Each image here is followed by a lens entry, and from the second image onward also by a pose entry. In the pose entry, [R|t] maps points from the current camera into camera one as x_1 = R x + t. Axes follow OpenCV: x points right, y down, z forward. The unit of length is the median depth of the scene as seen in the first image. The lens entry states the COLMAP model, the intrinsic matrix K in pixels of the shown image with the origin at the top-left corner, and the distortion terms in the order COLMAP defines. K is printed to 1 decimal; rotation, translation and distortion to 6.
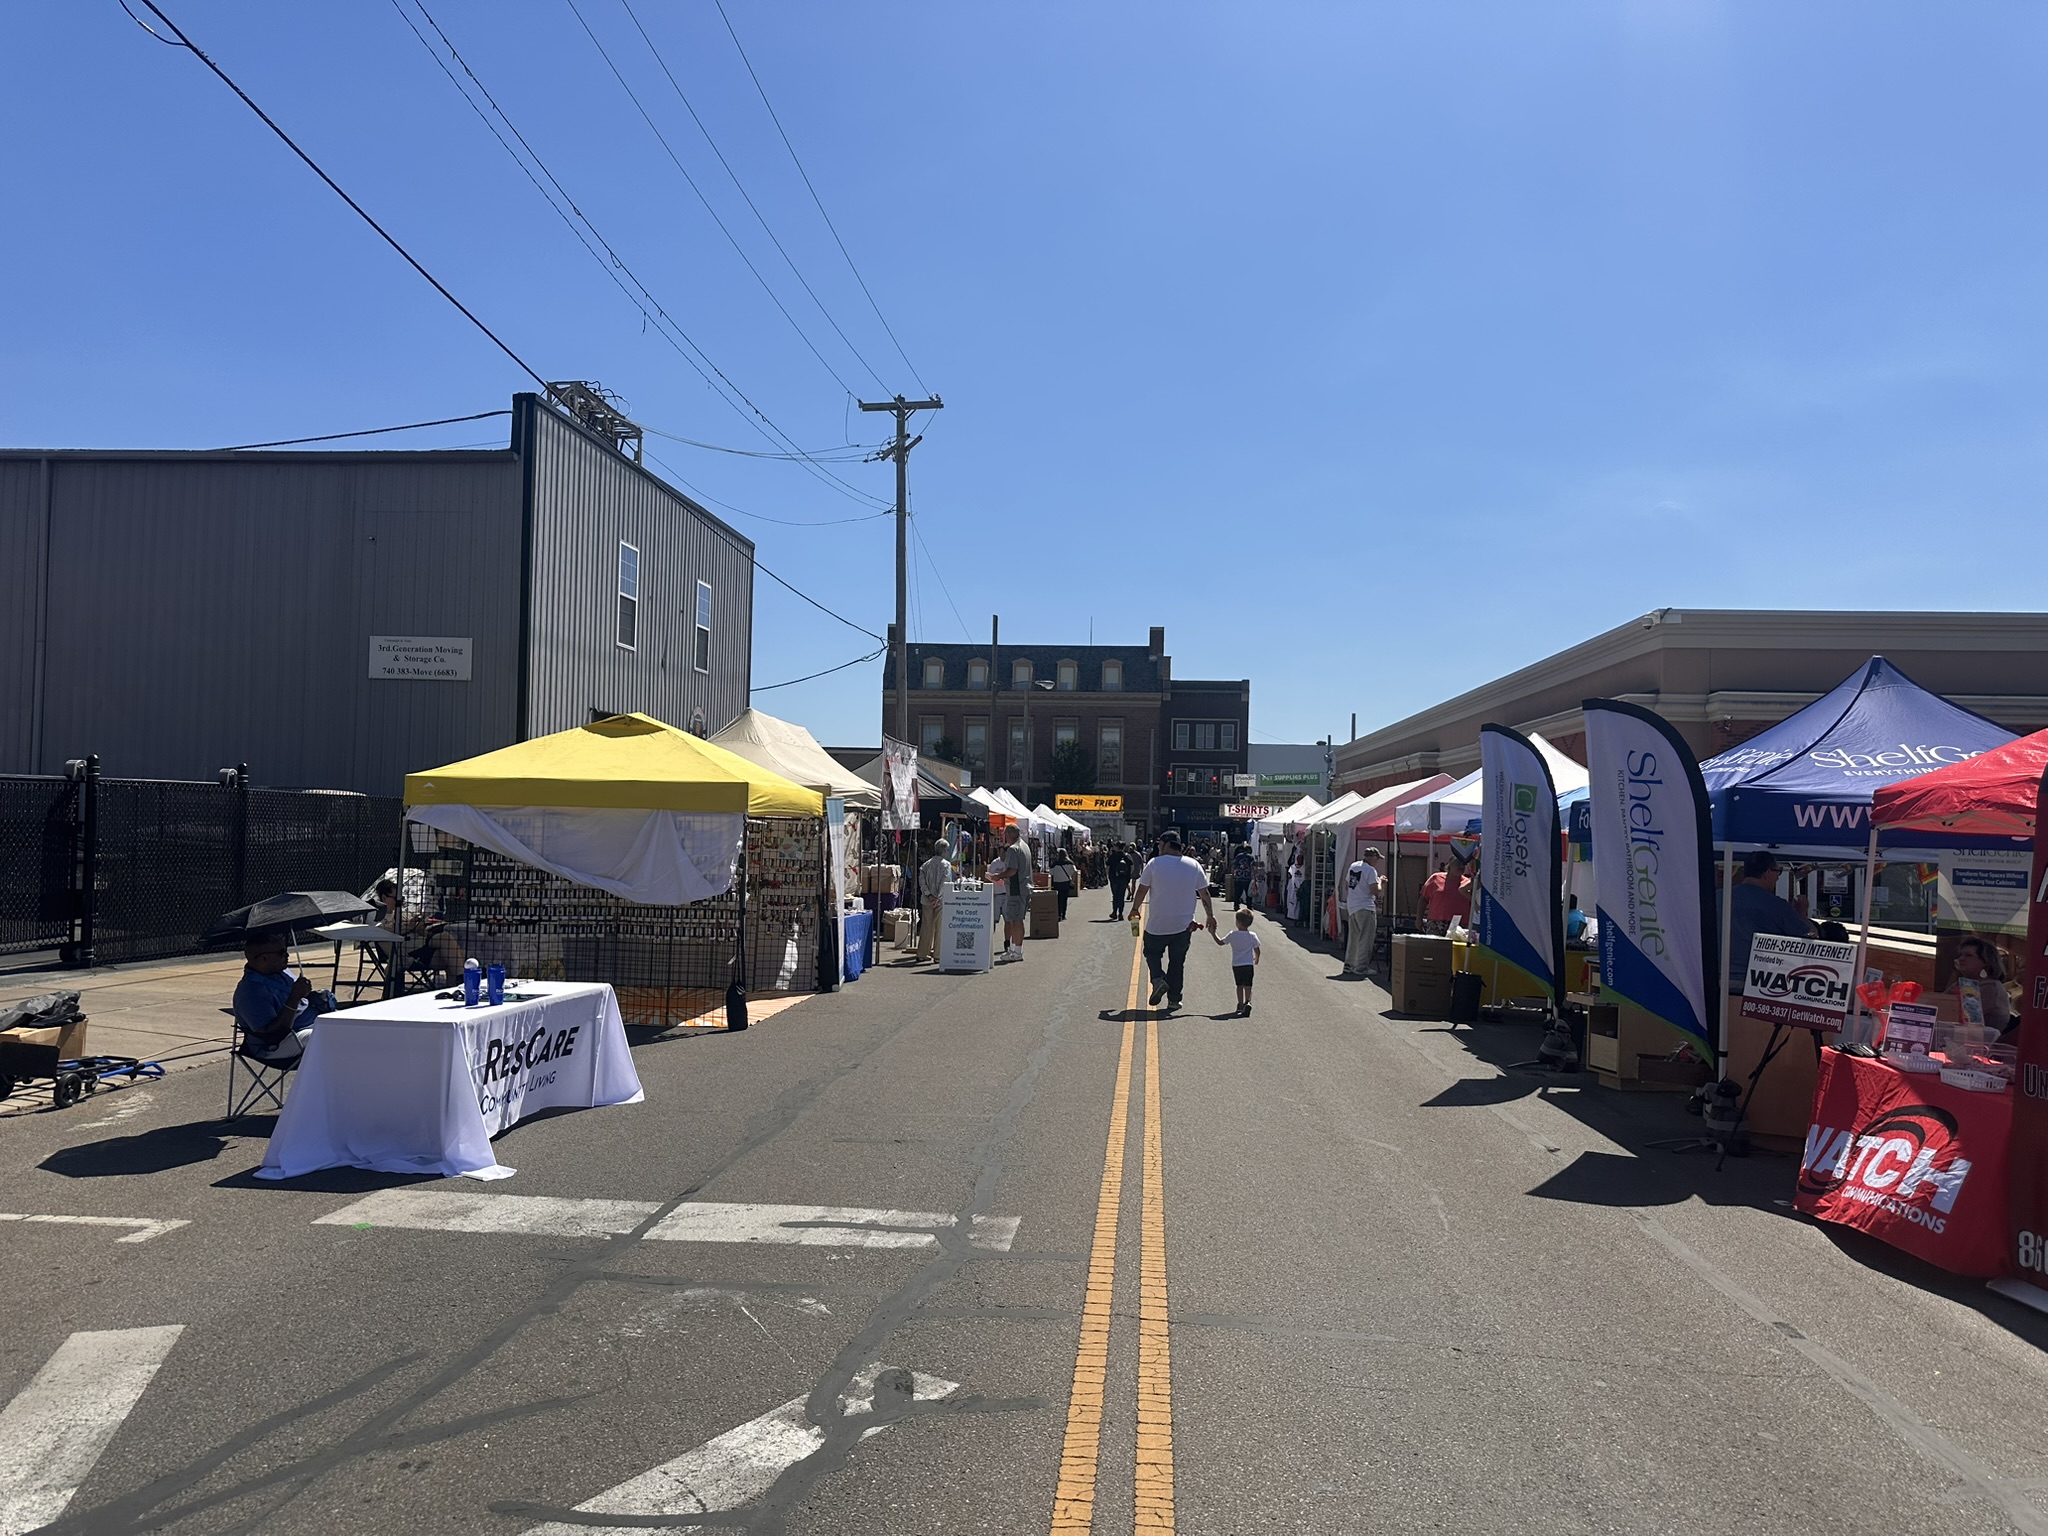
lens RADIAL K [[1450.0, 0, 1019.0], [0, 1450.0, 767.6], [0, 0, 1]] dist [0.004333, -0.000245]
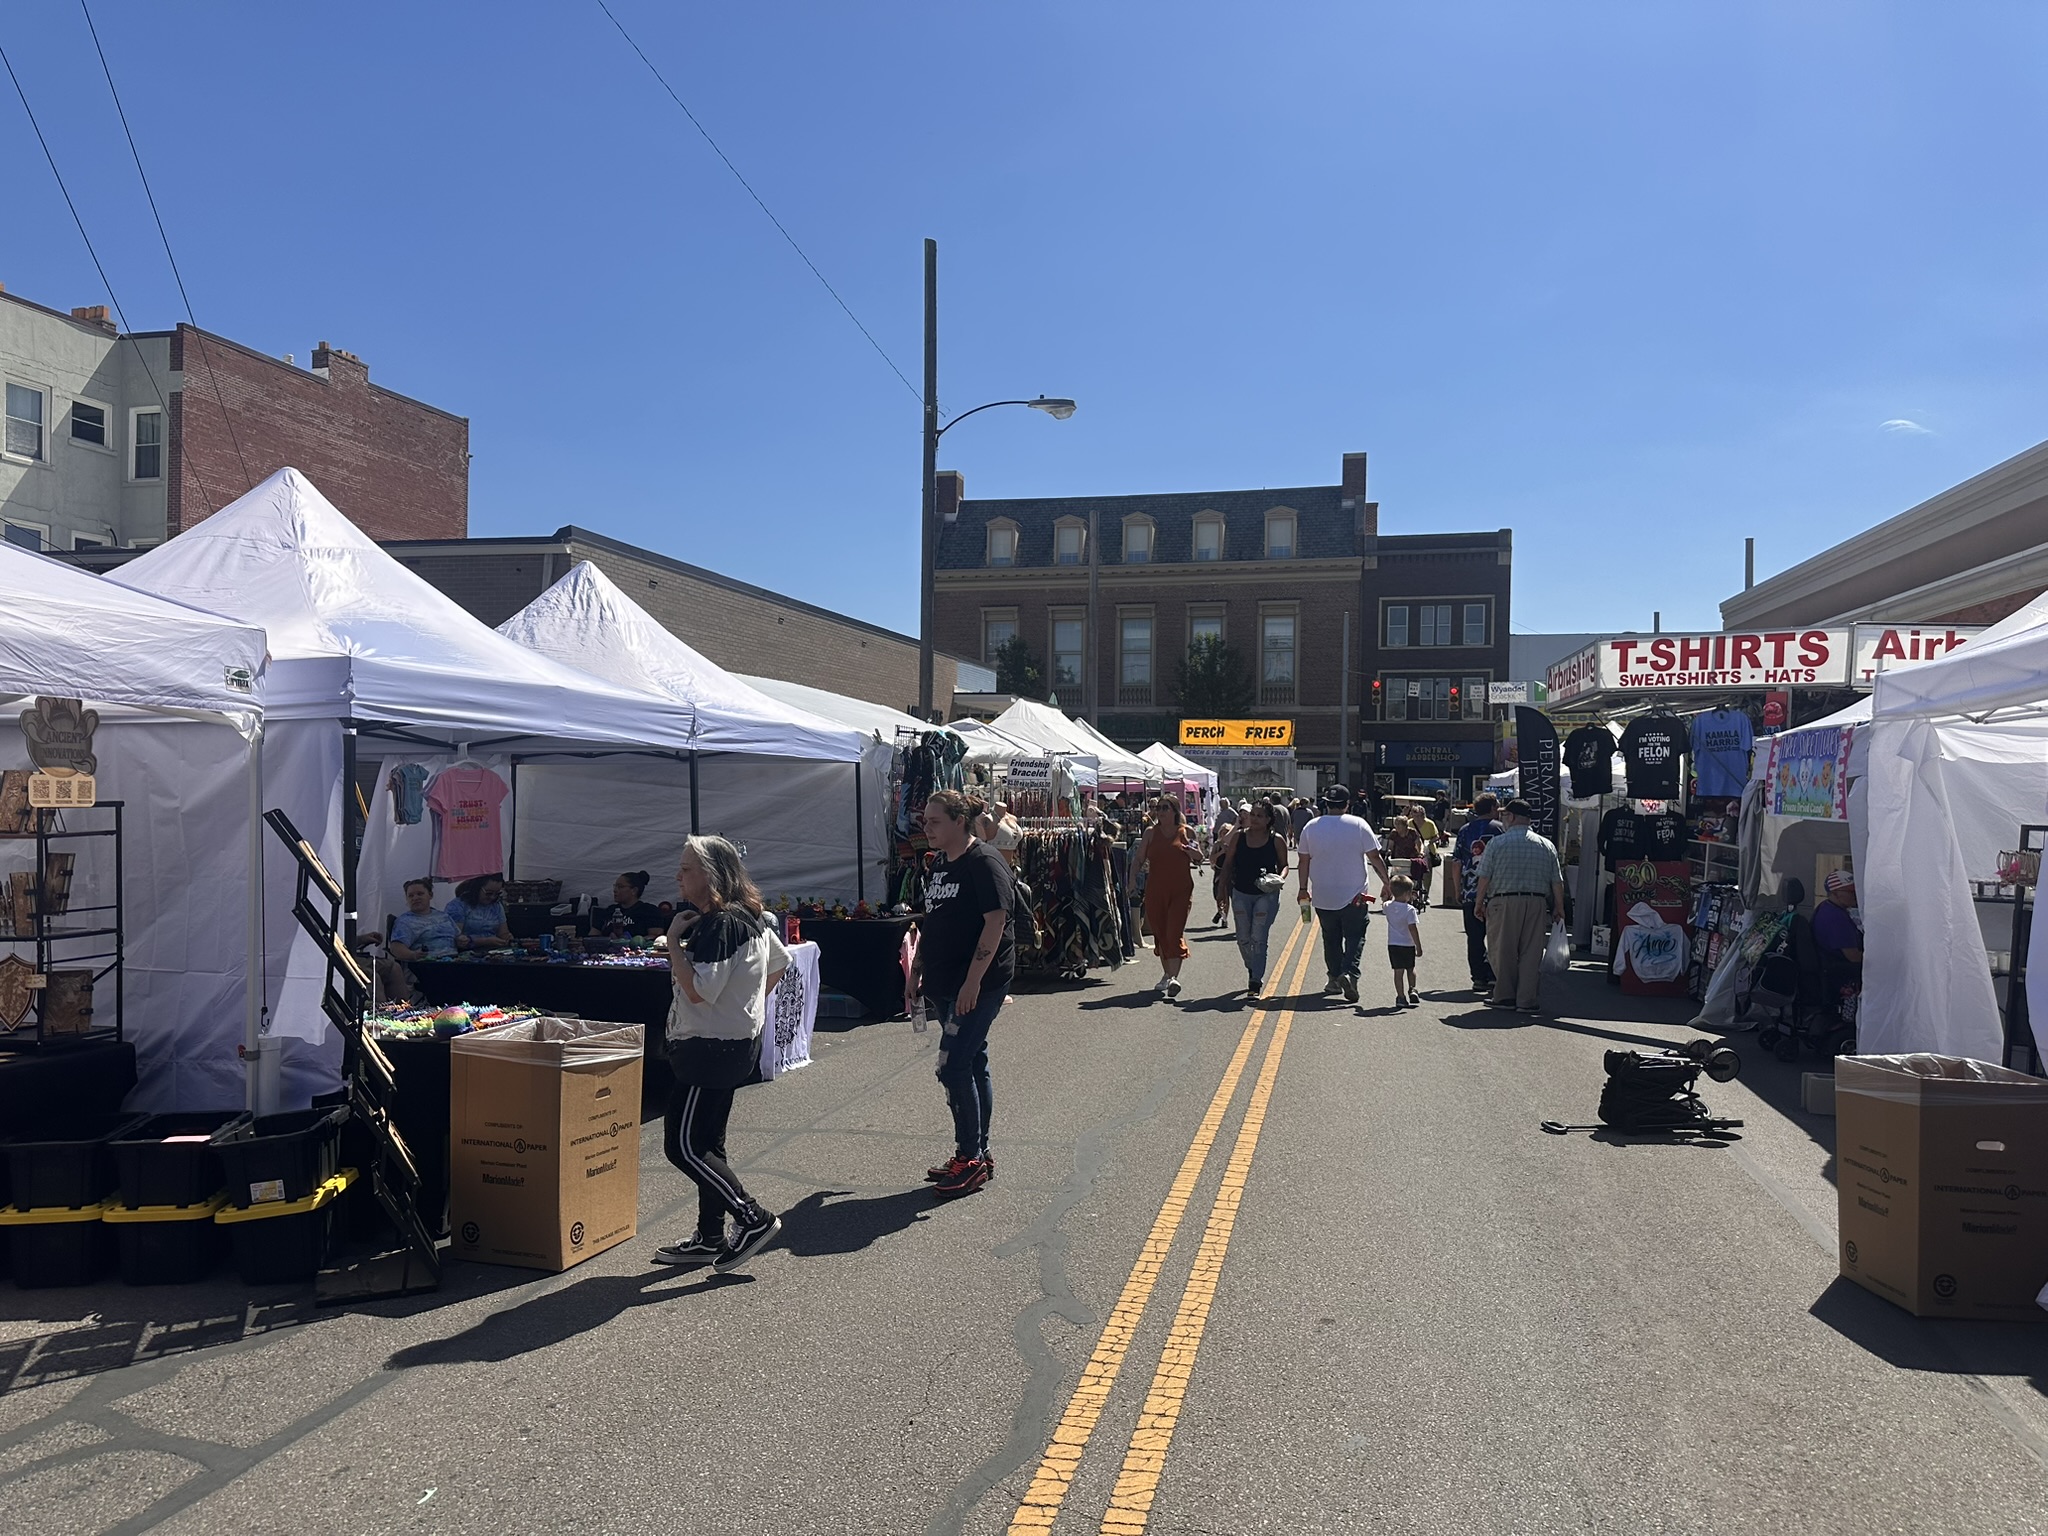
lens RADIAL K [[1450.0, 0, 1033.3], [0, 1450.0, 782.4], [0, 0, 1]] dist [0.004333, -0.000245]
pose [[0.990995, -0.010595, -0.133480, 0.041582], [0.015043, 0.999363, 0.032364, 0.022036], [0.133052, -0.034080, 0.990523, 0.372190]]
